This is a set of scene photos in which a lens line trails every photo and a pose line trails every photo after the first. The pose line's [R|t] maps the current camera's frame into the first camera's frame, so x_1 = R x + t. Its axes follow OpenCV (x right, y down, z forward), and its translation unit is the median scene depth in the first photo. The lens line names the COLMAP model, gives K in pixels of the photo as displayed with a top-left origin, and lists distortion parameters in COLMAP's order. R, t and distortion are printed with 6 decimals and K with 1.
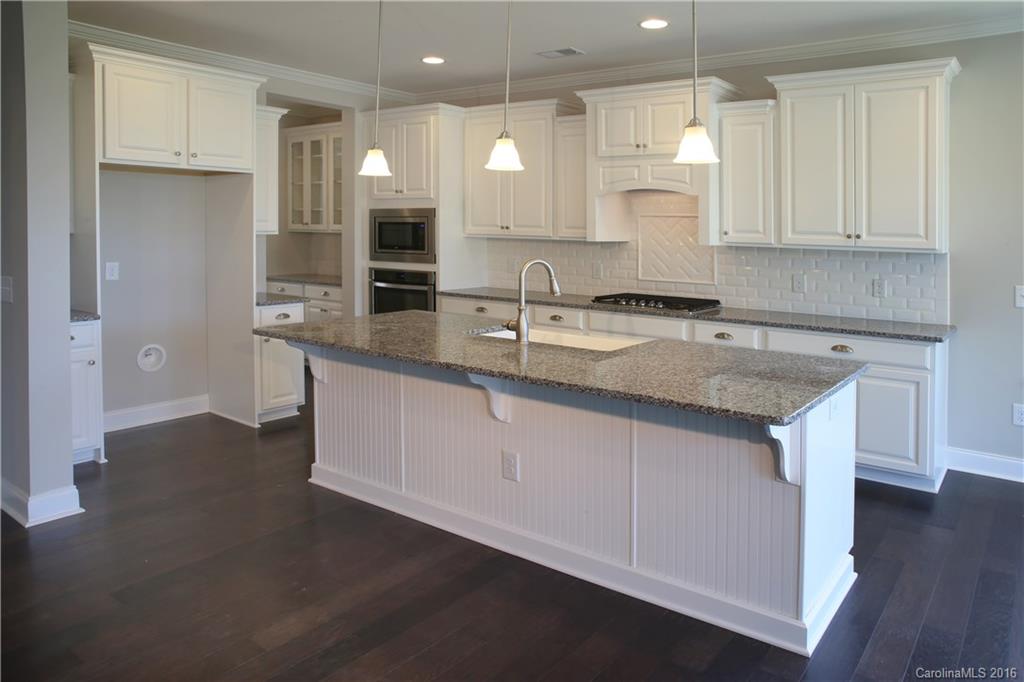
lens RADIAL K [[696.8, 0, 458.2], [0, 696.8, 234.7], [0, 0, 1]] dist [-0.076030, 0.042456]
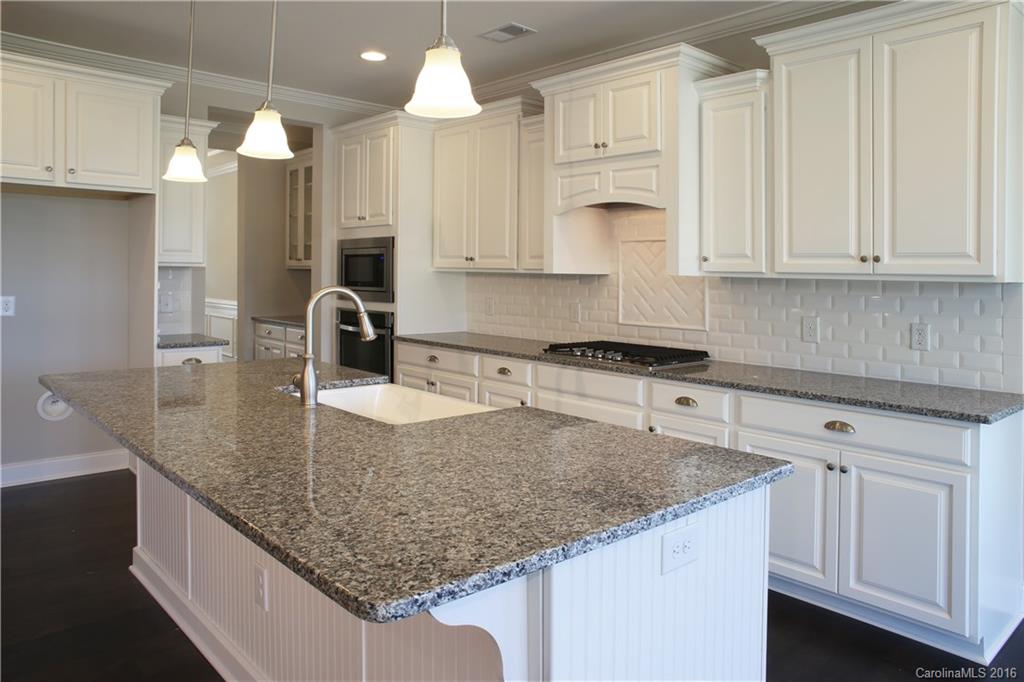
lens RADIAL K [[696.8, 0, 500.8], [0, 696.8, 277.3], [0, 0, 1]] dist [-0.076030, 0.042456]
pose [[0.990196, 0.001504, -0.139680, 0.259279], [-0.003018, 0.999939, -0.010630, 0.023781], [0.139655, 0.010947, 0.990140, 0.233212]]
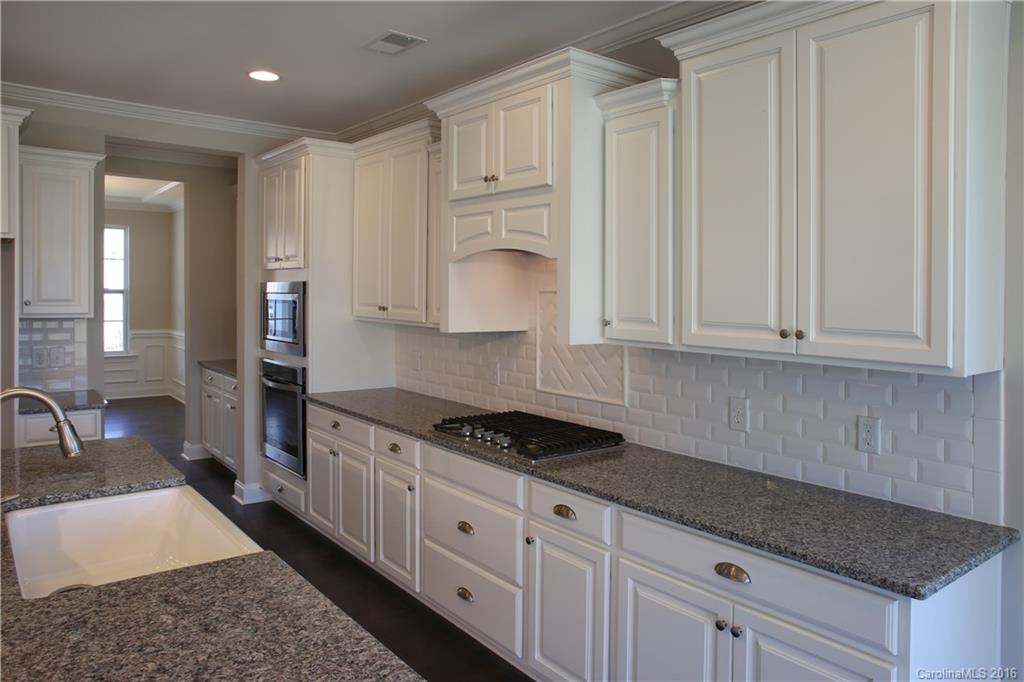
lens RADIAL K [[696.8, 0, 518.0], [0, 696.8, 308.0], [0, 0, 1]] dist [-0.076030, 0.042456]
pose [[0.983201, -0.001029, -0.182522, 0.394727], [0.001999, 0.999985, 0.005131, -0.016322], [0.182513, -0.005410, 0.983188, 0.393441]]
